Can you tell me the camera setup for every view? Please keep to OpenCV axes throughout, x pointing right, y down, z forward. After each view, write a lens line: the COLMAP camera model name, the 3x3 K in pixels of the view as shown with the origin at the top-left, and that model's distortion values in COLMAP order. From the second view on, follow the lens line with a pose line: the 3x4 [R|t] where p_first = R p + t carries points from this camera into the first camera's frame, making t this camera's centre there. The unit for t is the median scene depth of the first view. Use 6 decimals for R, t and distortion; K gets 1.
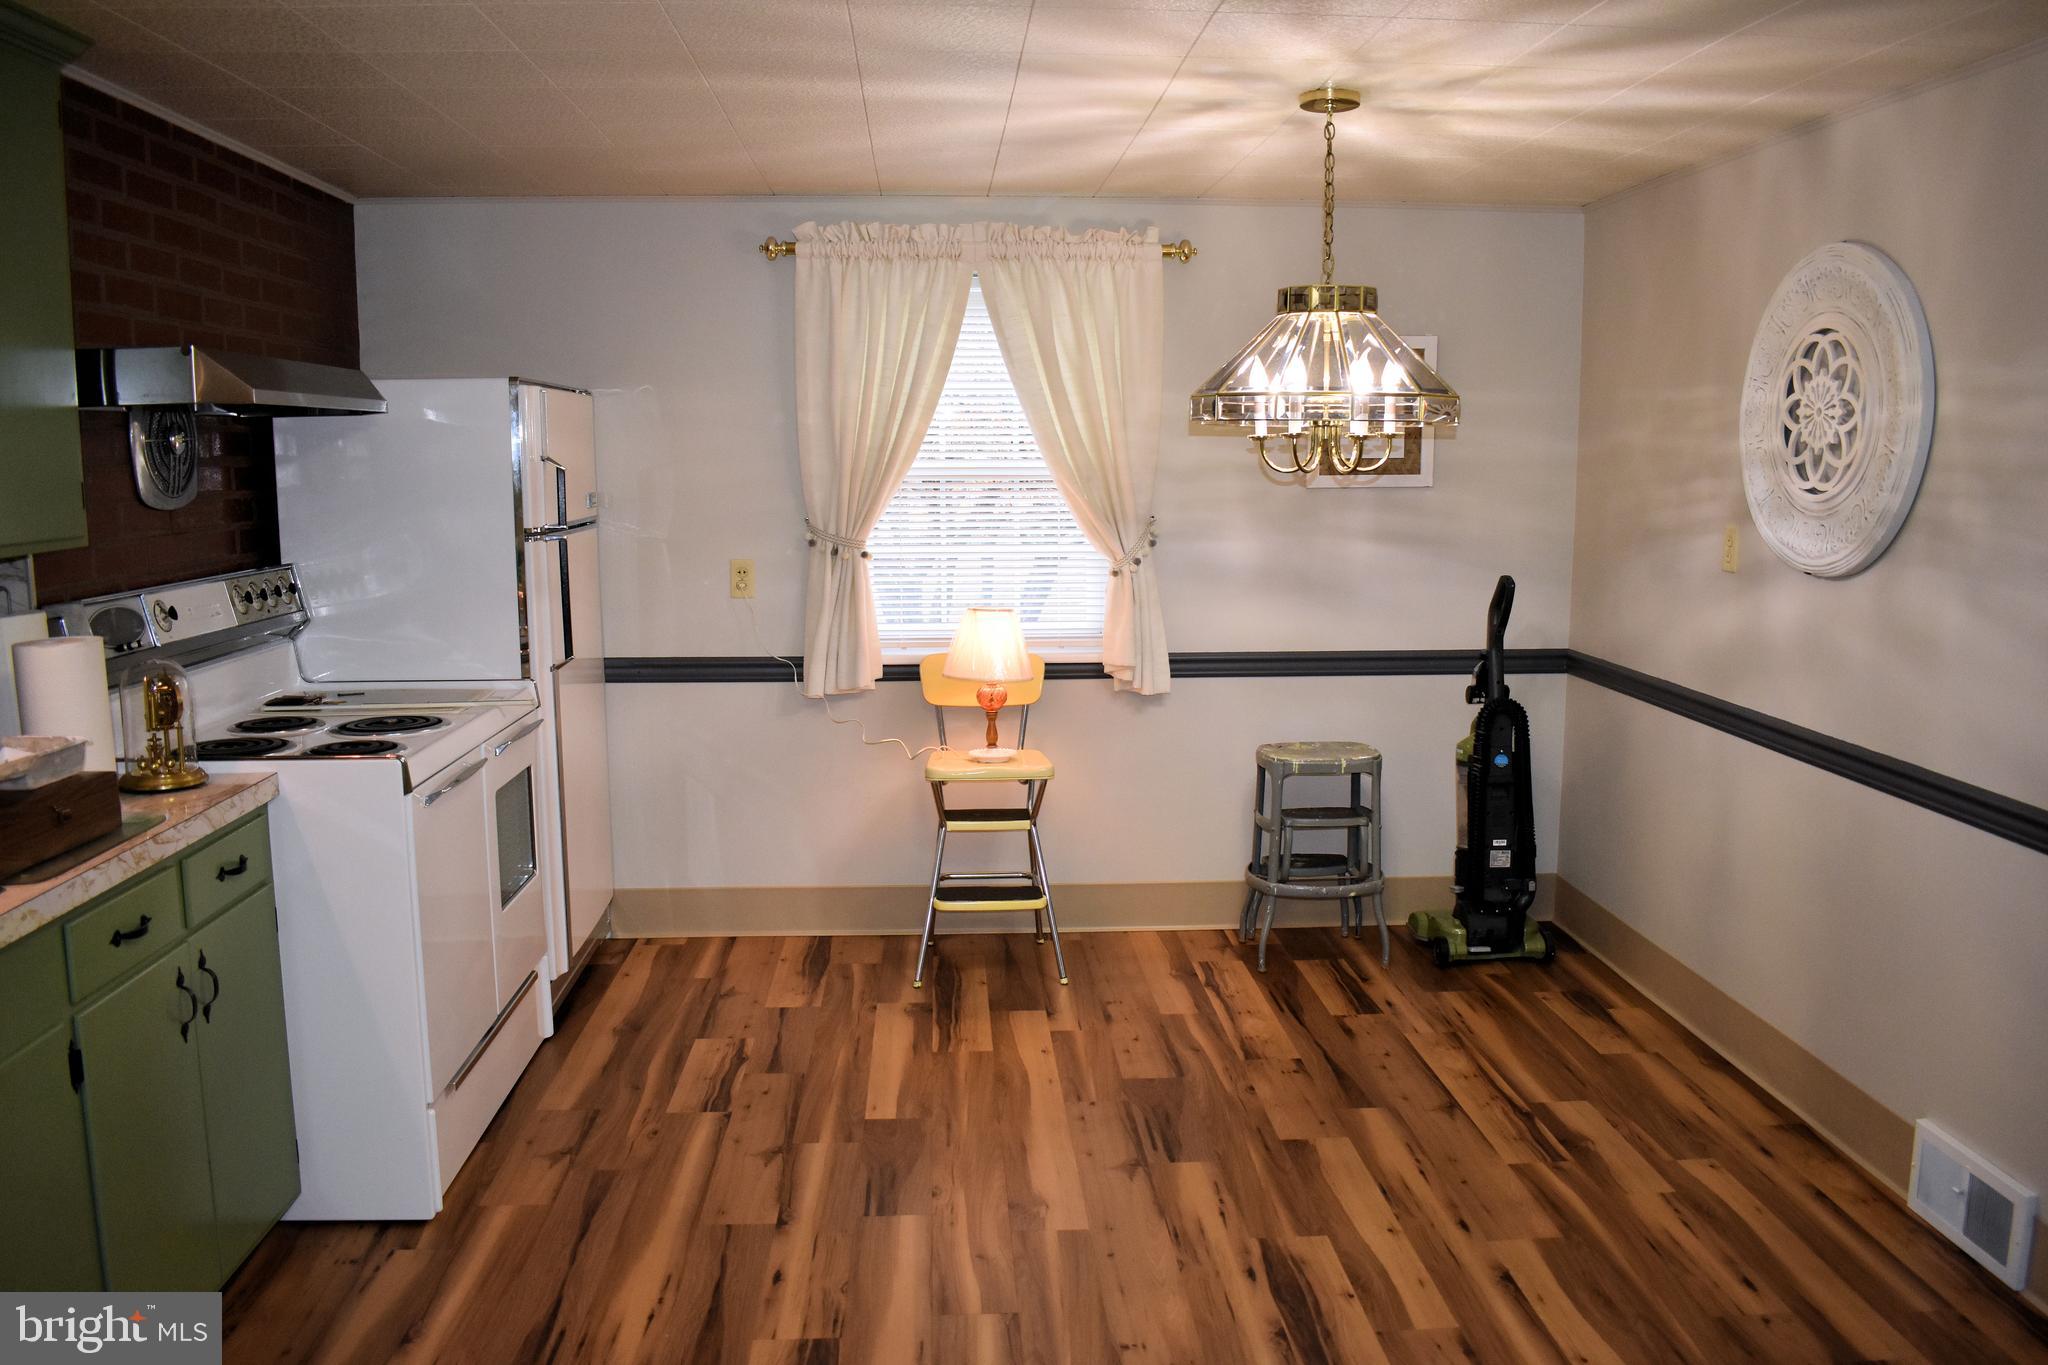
lens RADIAL K [[1608.3, 0, 1027.1], [0, 1608.3, 682.4], [0, 0, 1]] dist [-0.085460, 0.008368]
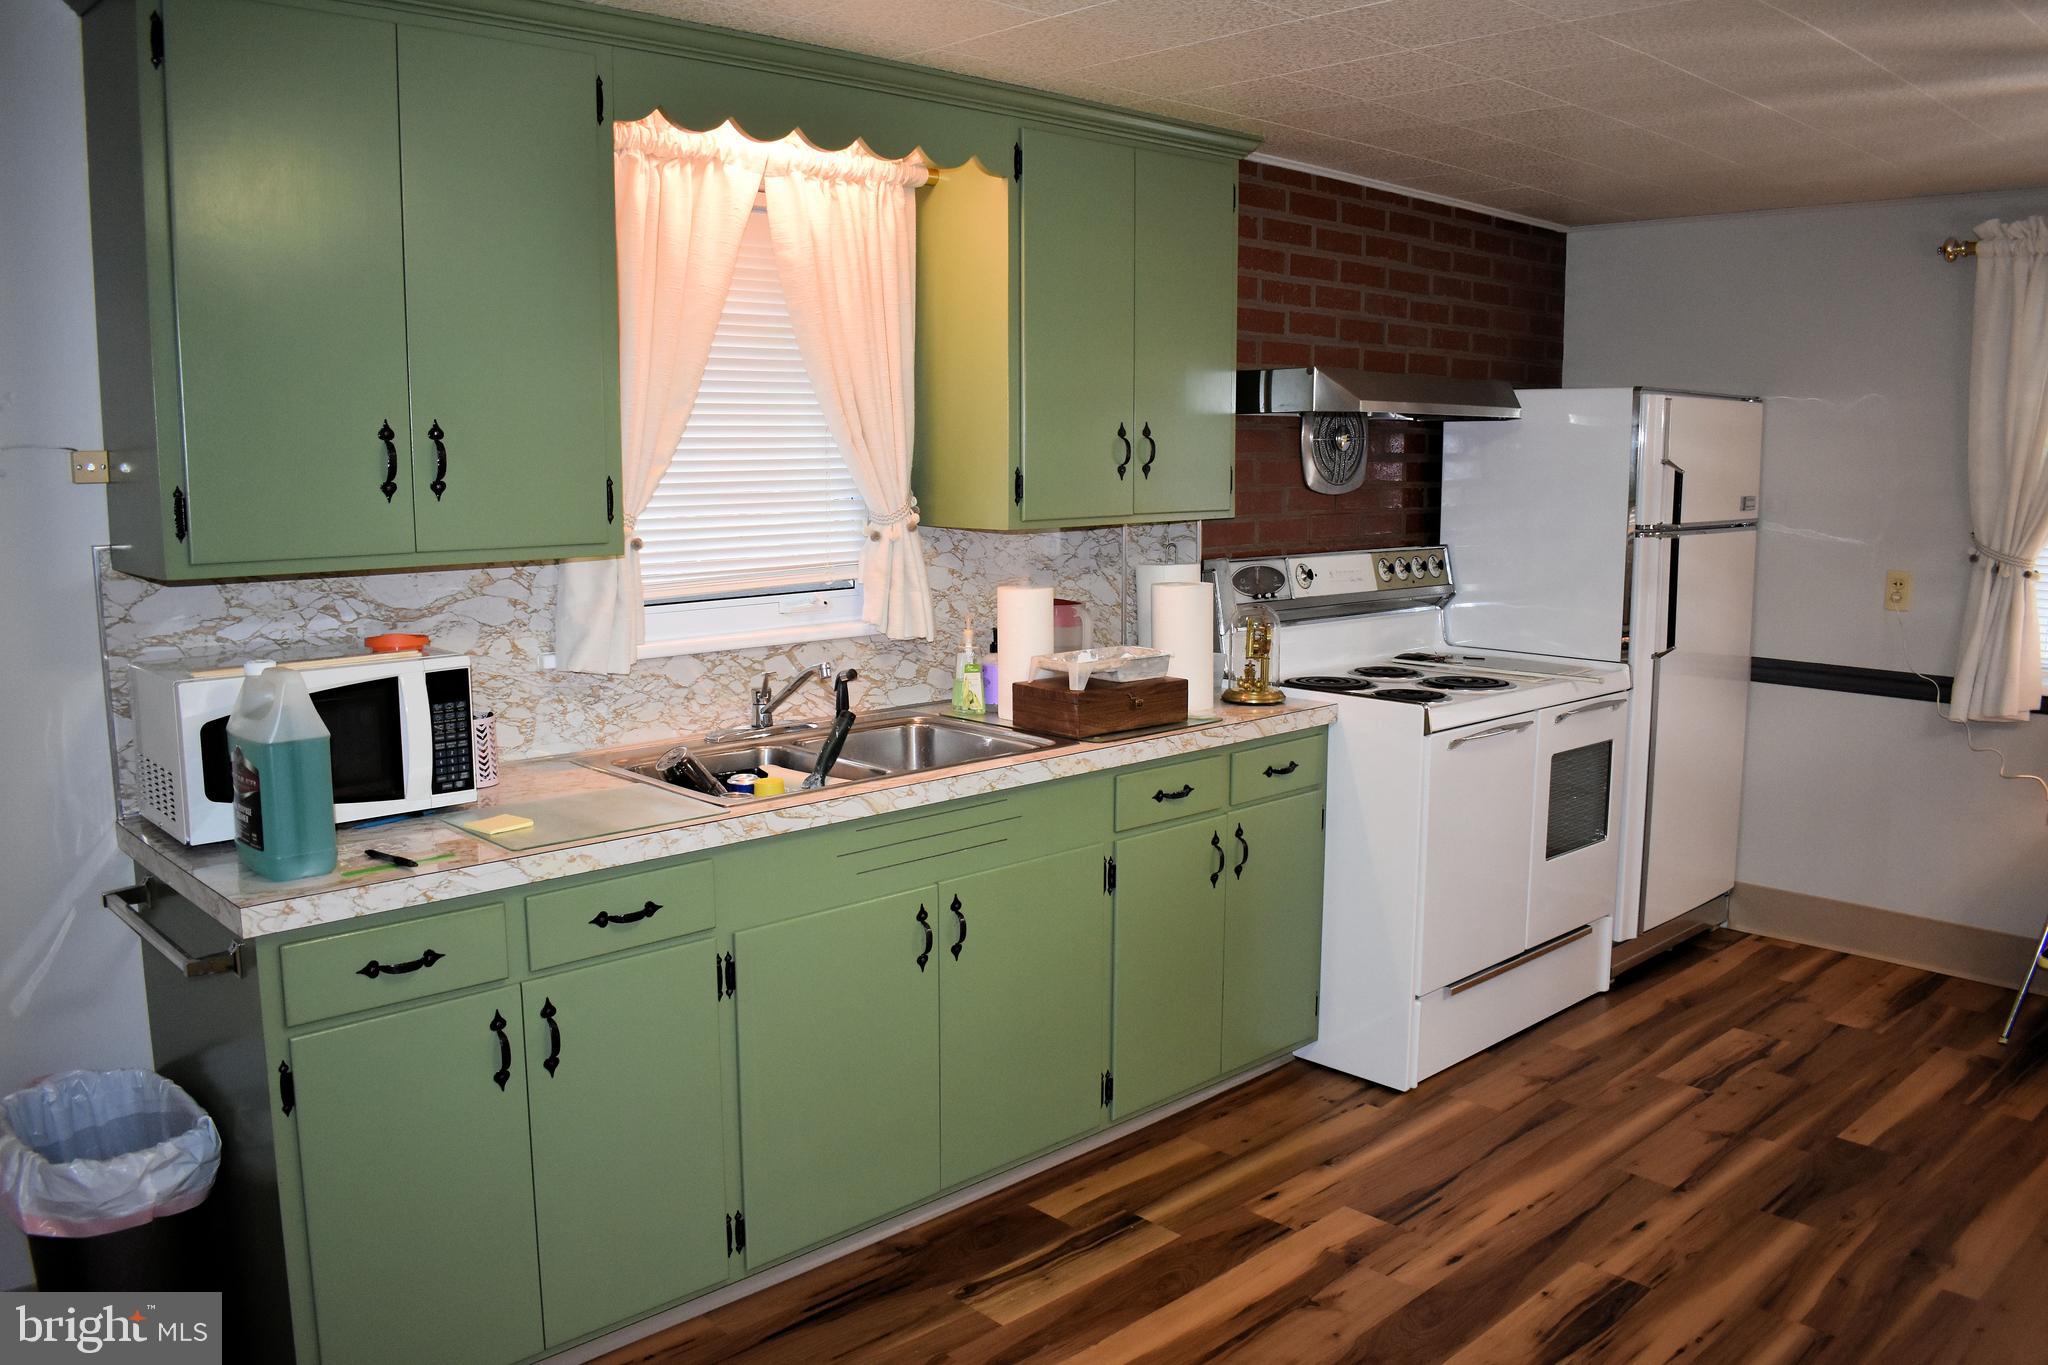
lens RADIAL K [[1608.3, 0, 1030.8], [0, 1608.3, 681.9], [0, 0, 1]] dist [-0.085460, 0.008368]
pose [[0.644921, 0.112574, -0.755912, 0.272605], [-0.113453, 0.992235, 0.050974, 0.001813], [0.755781, 0.052886, 0.652685, -0.019959]]
